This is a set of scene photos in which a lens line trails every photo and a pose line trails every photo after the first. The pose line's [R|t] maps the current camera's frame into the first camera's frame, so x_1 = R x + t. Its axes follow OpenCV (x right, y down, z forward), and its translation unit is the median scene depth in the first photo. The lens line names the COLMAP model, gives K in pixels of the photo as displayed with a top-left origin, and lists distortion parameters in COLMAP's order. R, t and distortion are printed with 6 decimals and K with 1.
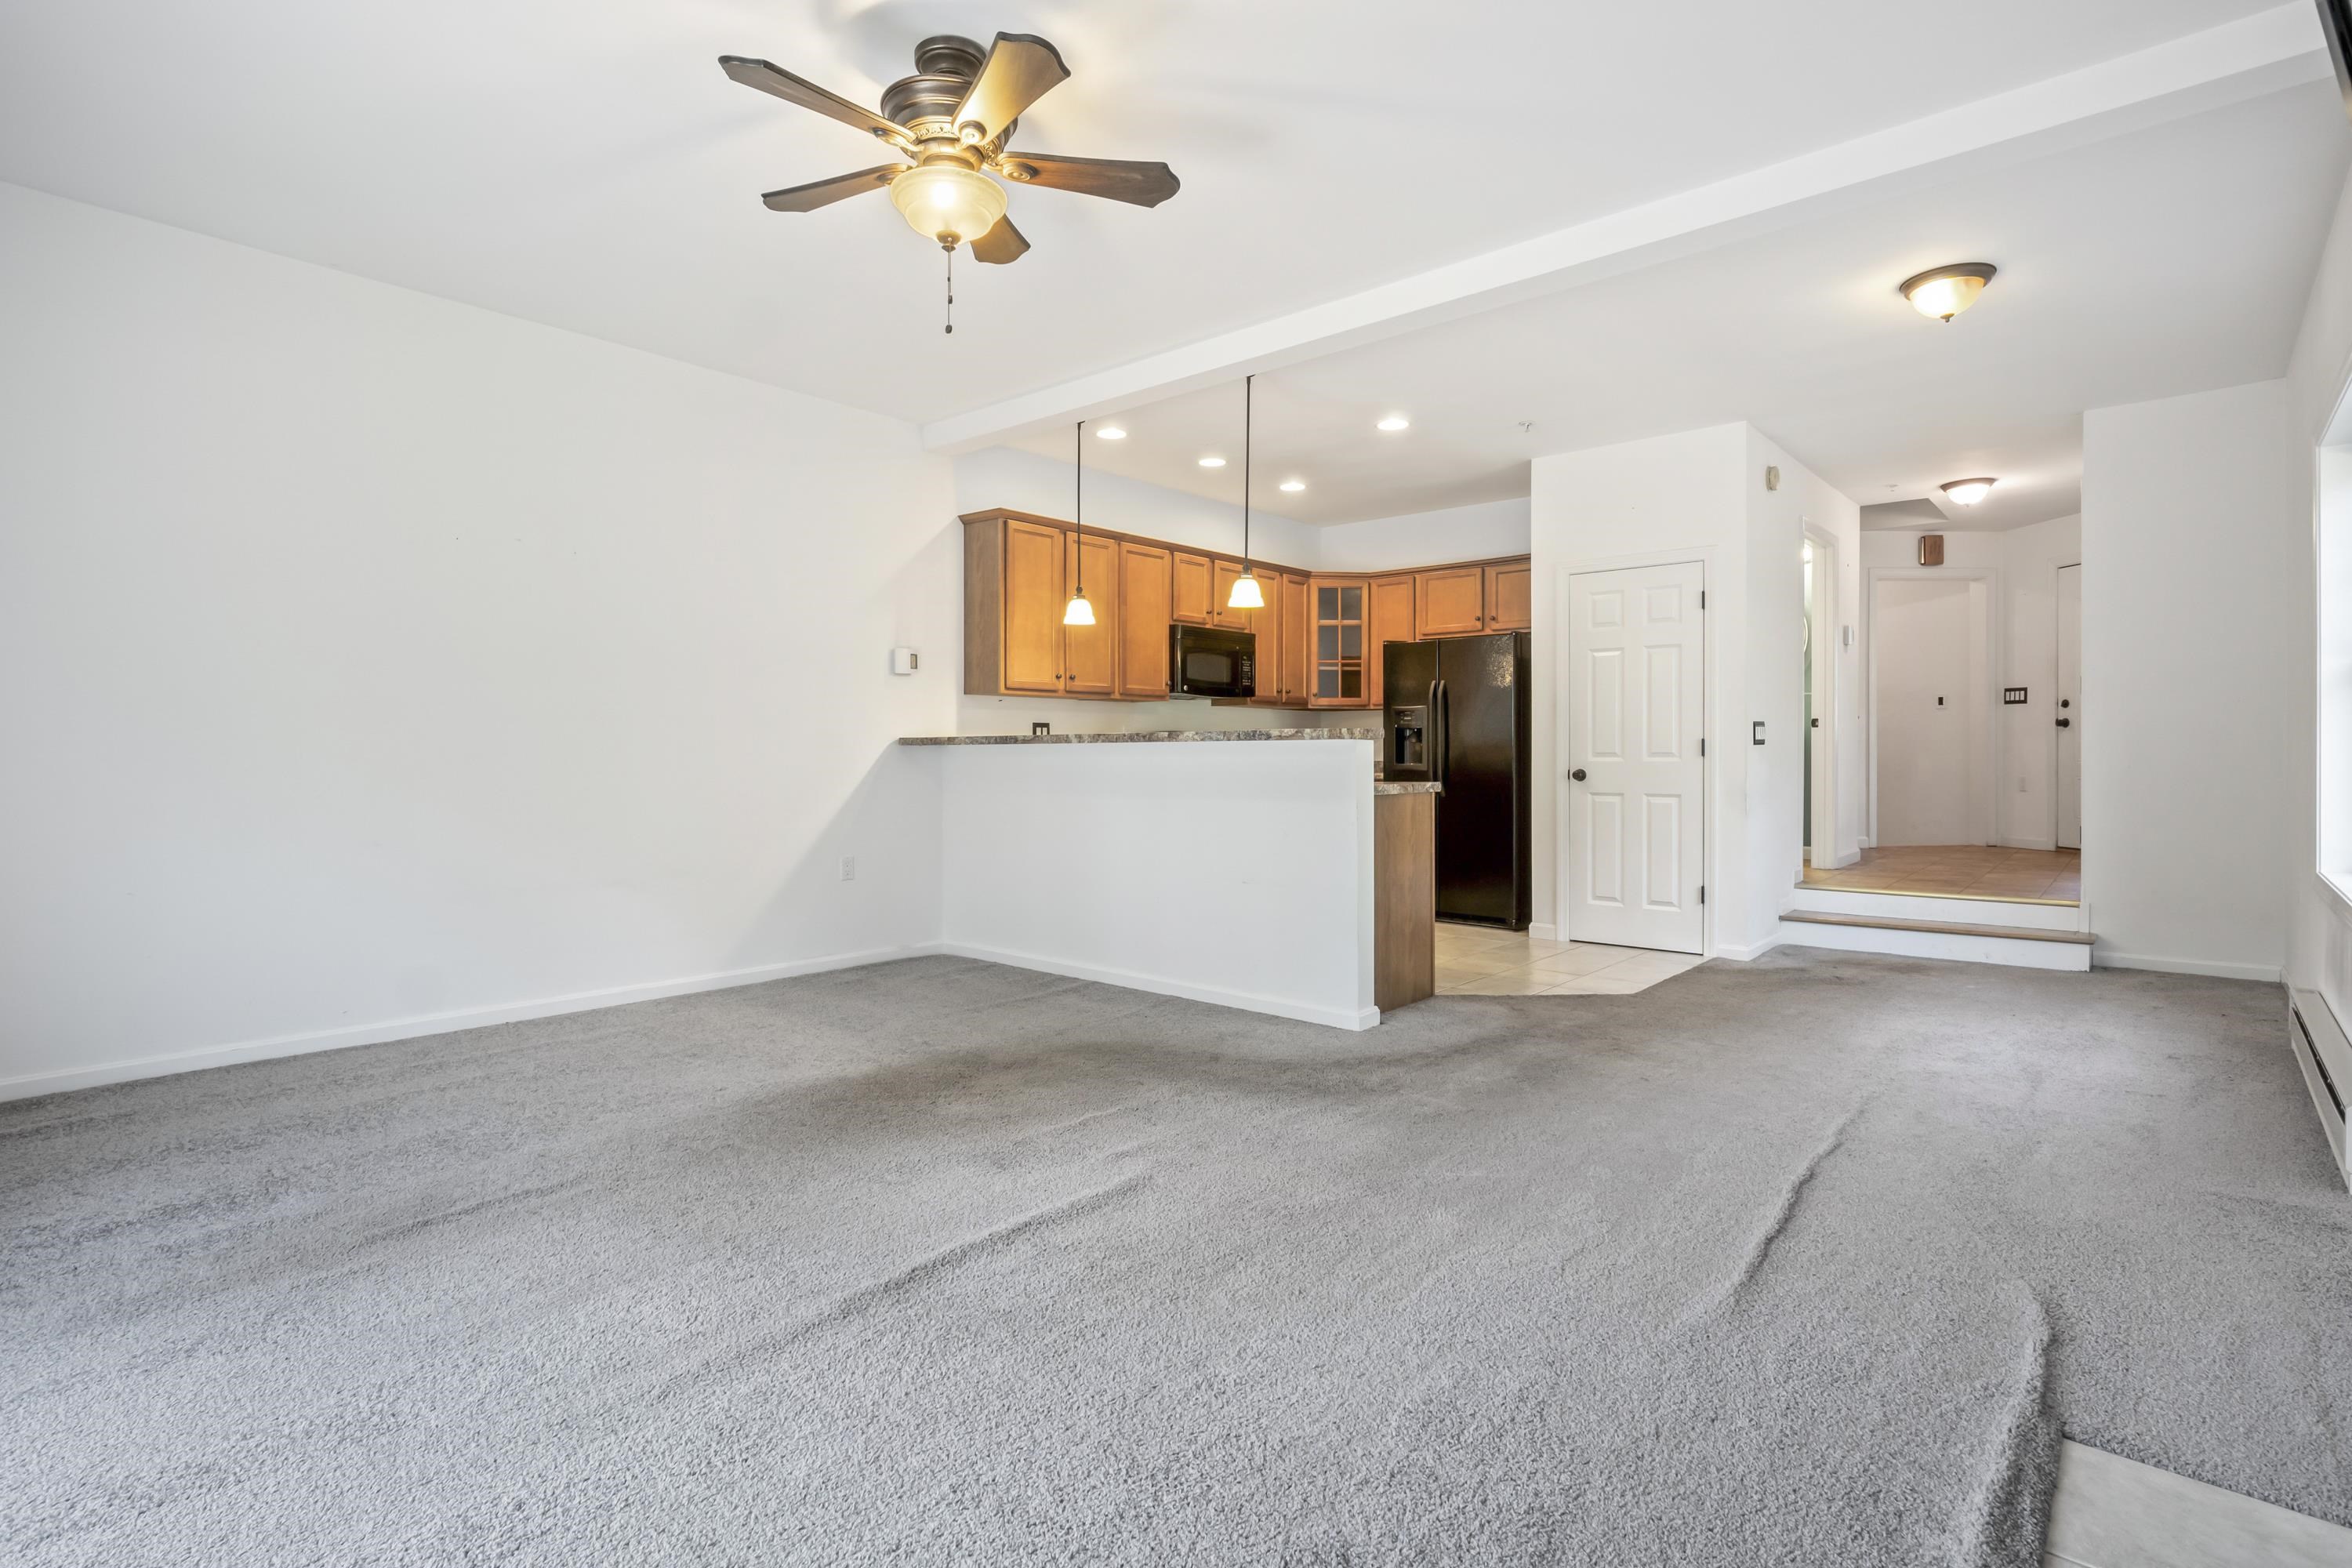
lens RADIAL K [[1120.0, 0, 1192.8], [0, 1120.0, 768.6], [0, 0, 1]] dist [-0.005760, 0.000713]
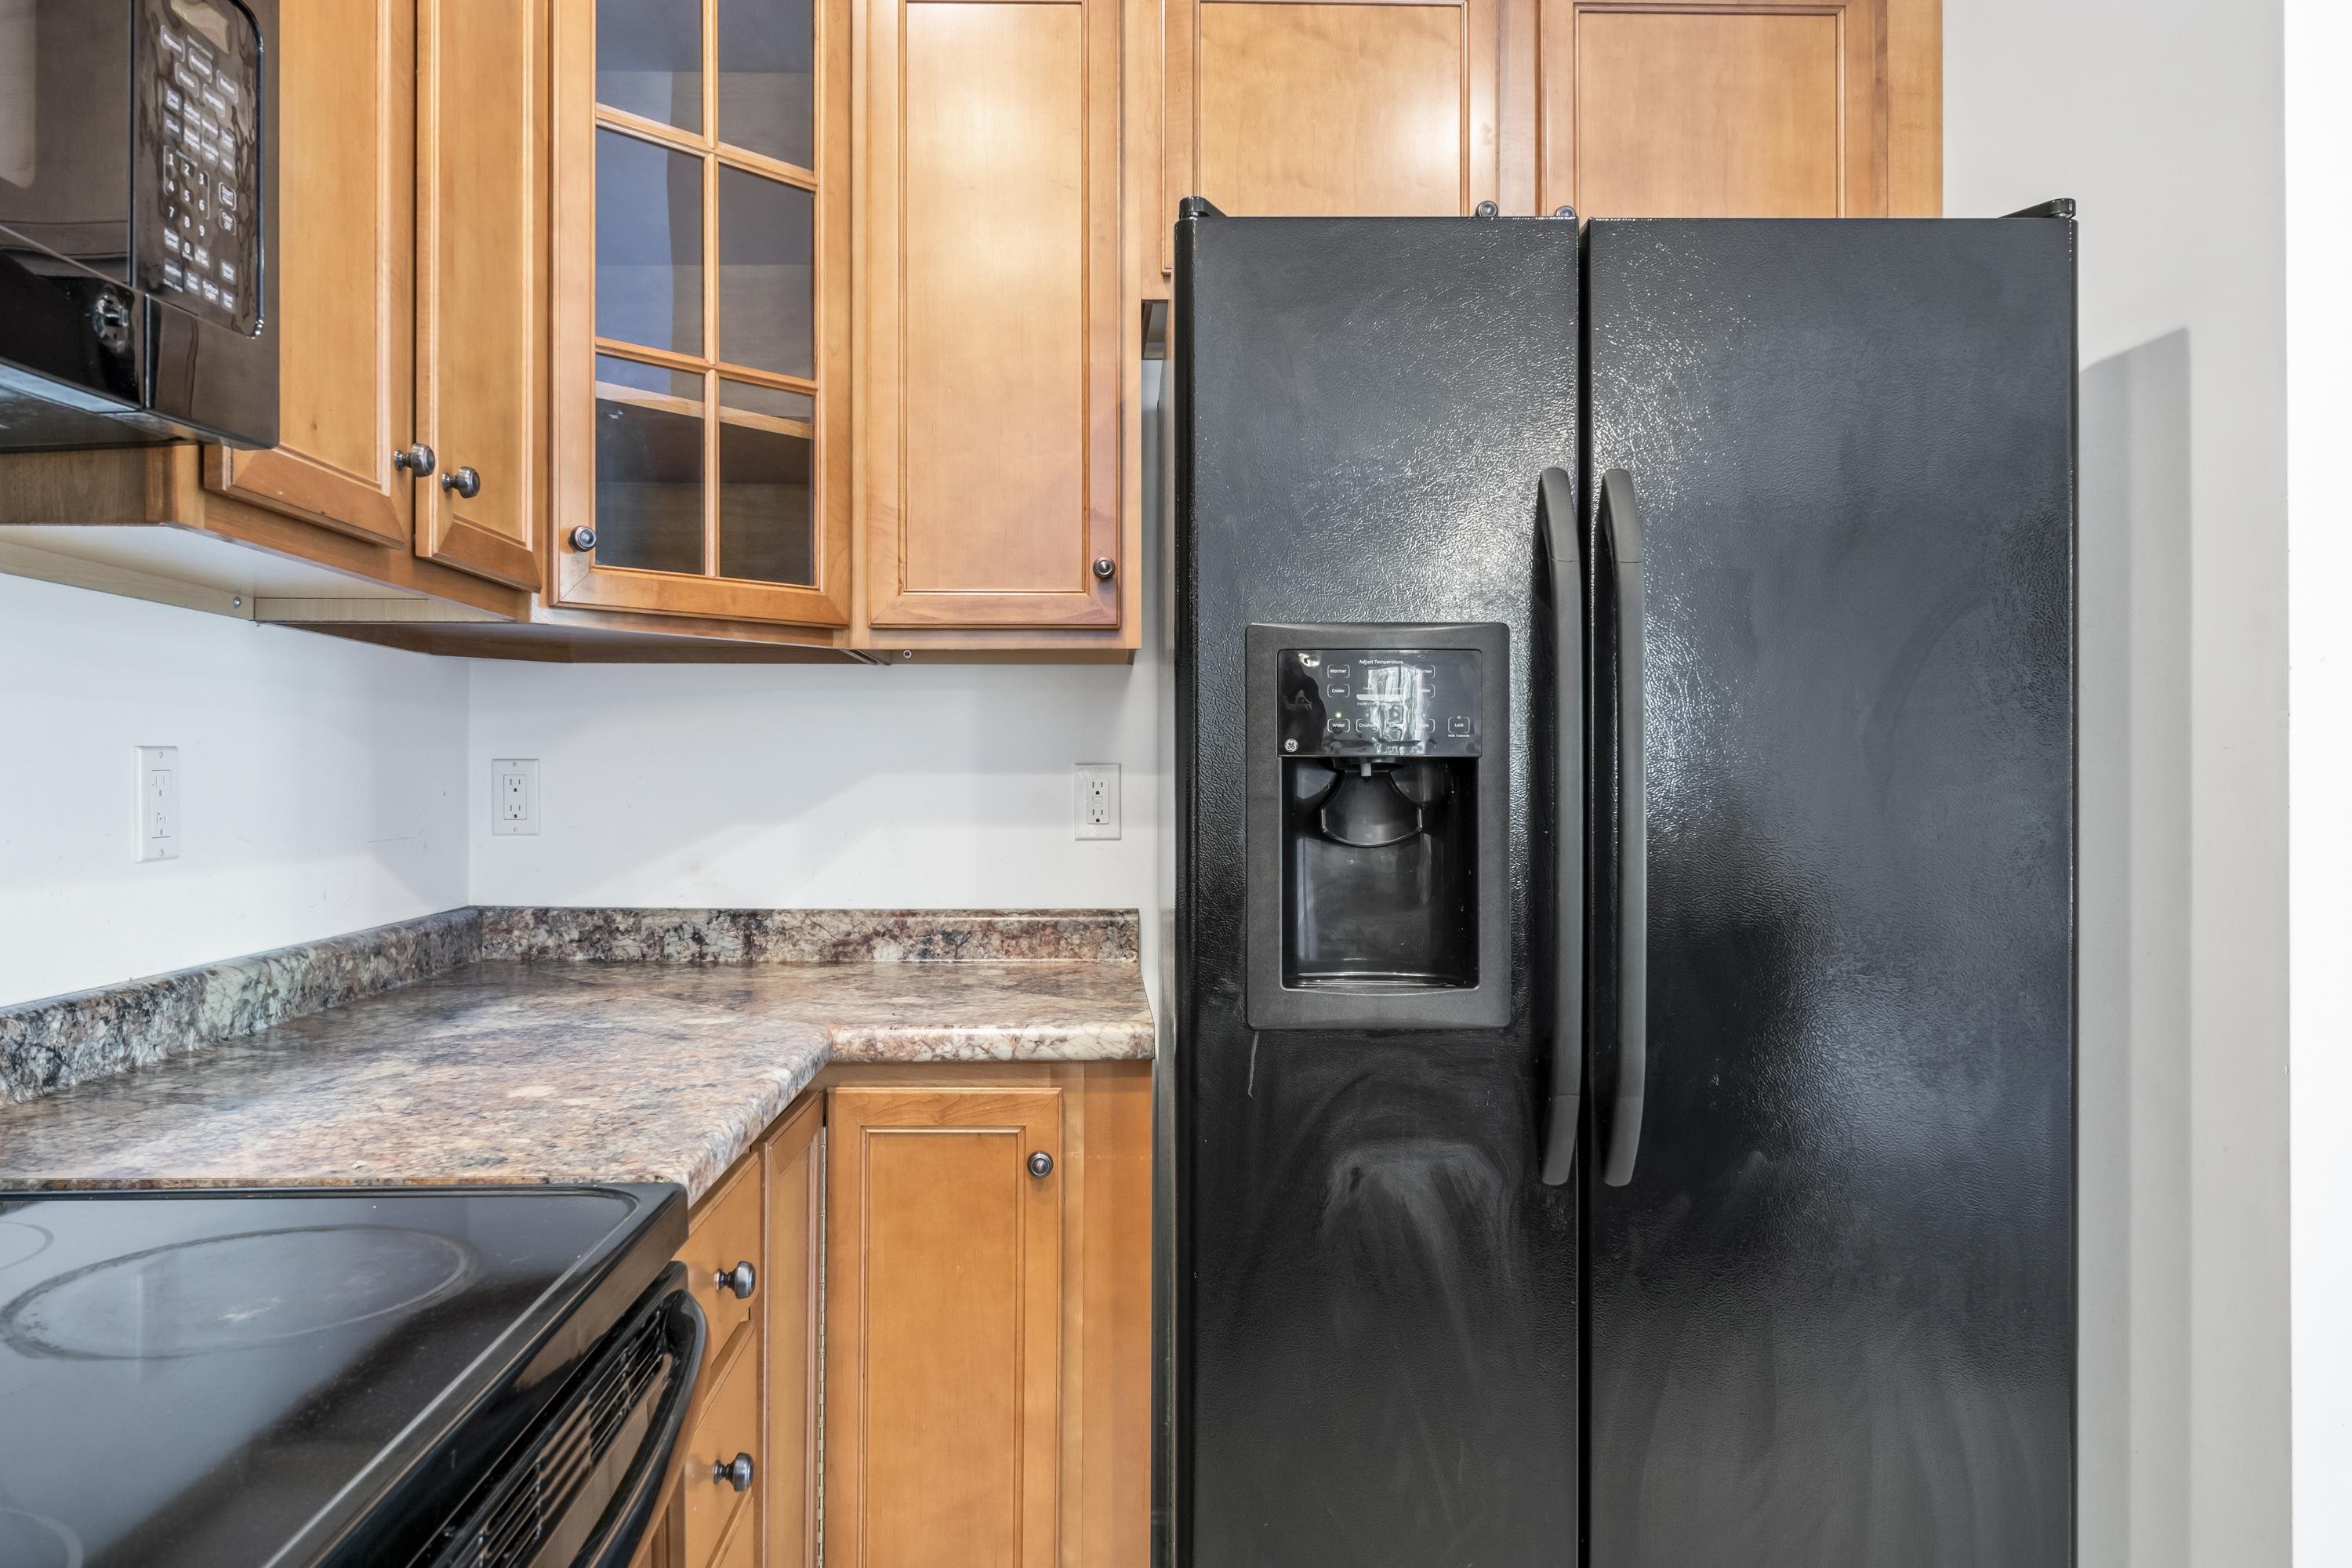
lens RADIAL K [[1604.6, 0, 1150.0], [0, 1604.6, 766.2], [0, 0, 1]] dist [0.002758, 0.001737]
pose [[0.741259, 0.006031, 0.671192, 0.016616], [0.010665, 0.999728, -0.020762, -0.031605], [-0.671134, 0.022548, 0.740993, 0.877839]]
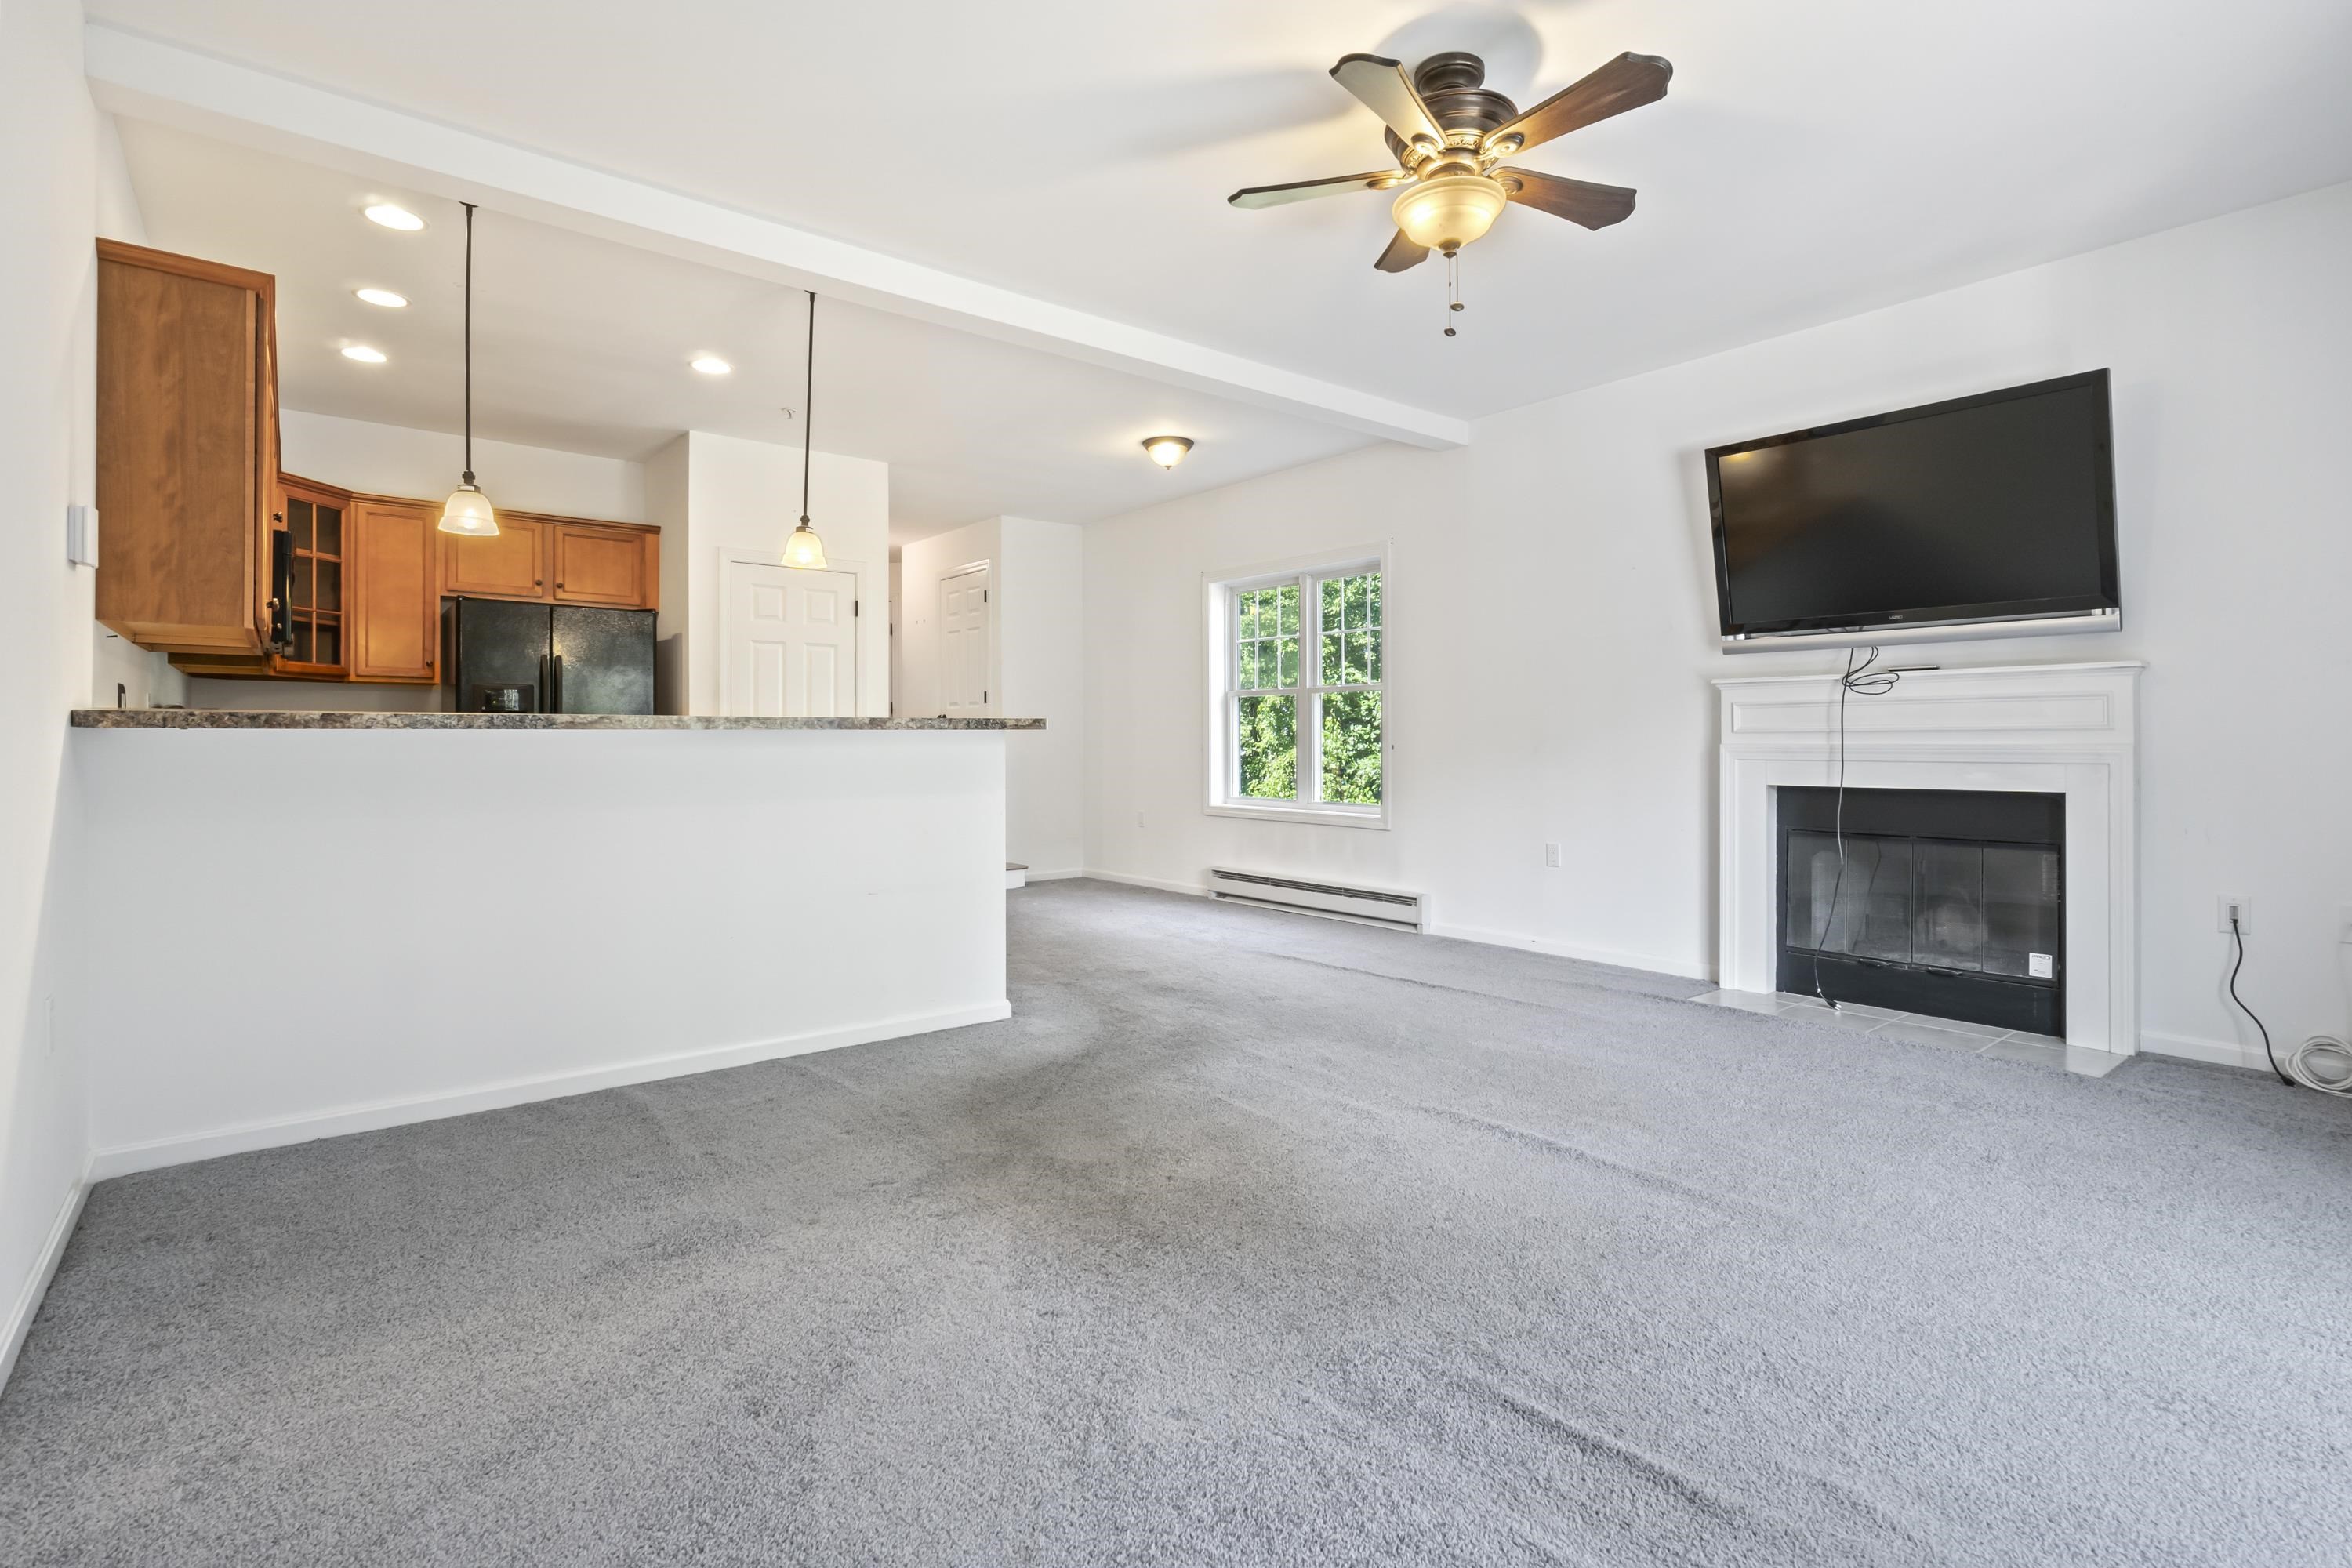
lens RADIAL K [[1080.6, 0, 1160.8], [0, 1080.6, 737.1], [0, 0, 1]] dist [-0.008846, 0.001049]
pose [[0.193706, 0.007978, 0.981027, -0.477387], [0.011103, 0.999885, -0.010323, -0.004790], [-0.980997, 0.012892, 0.193595, 0.407725]]
